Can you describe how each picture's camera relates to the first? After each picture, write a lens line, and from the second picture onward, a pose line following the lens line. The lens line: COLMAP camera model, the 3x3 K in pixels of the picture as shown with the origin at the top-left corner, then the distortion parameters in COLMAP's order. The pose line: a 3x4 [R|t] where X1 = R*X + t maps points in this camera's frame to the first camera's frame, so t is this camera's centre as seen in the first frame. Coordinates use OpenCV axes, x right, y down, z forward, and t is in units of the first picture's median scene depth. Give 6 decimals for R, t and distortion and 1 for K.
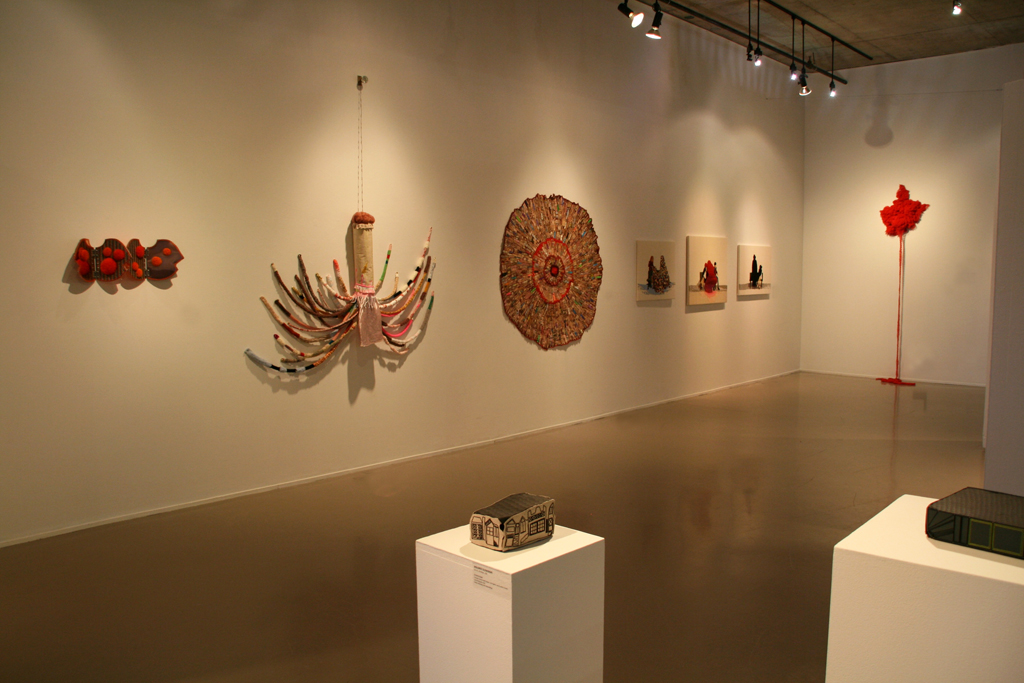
lens RADIAL K [[875.6, 0, 520.1], [0, 875.6, 338.8], [0, 0, 1]] dist [-0.074649, 0.023038]
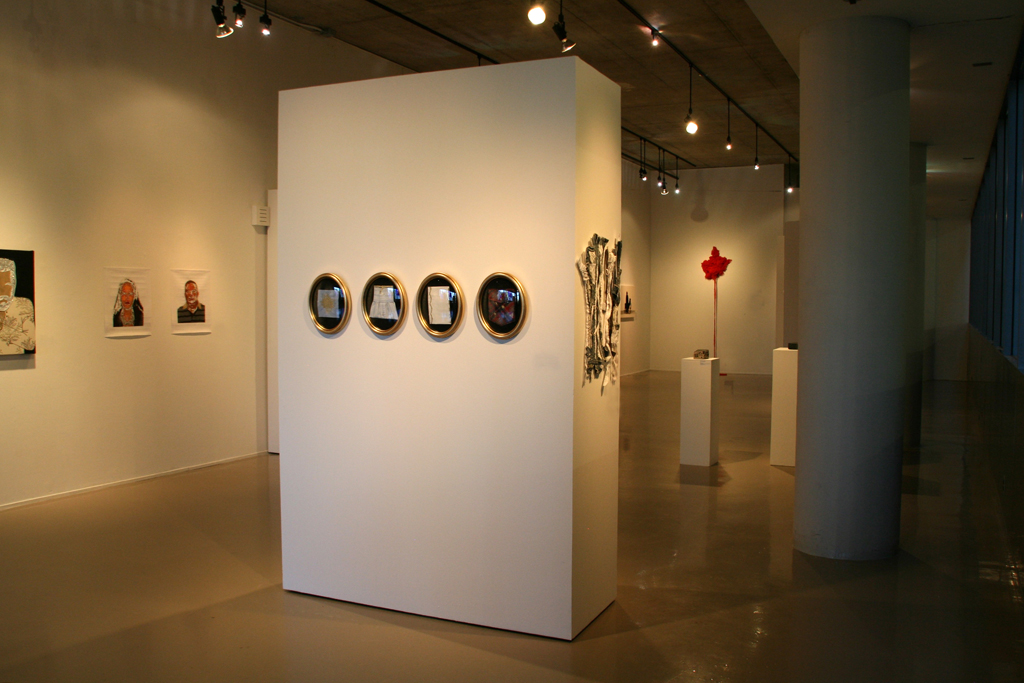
lens RADIAL K [[875.6, 0, 513.1], [0, 875.6, 335.4], [0, 0, 1]] dist [-0.074649, 0.023038]
pose [[0.971944, -0.007380, 0.235095, -0.420450], [0.017923, 0.998925, -0.042739, 0.062225], [-0.234527, 0.045753, 0.971032, -0.648860]]
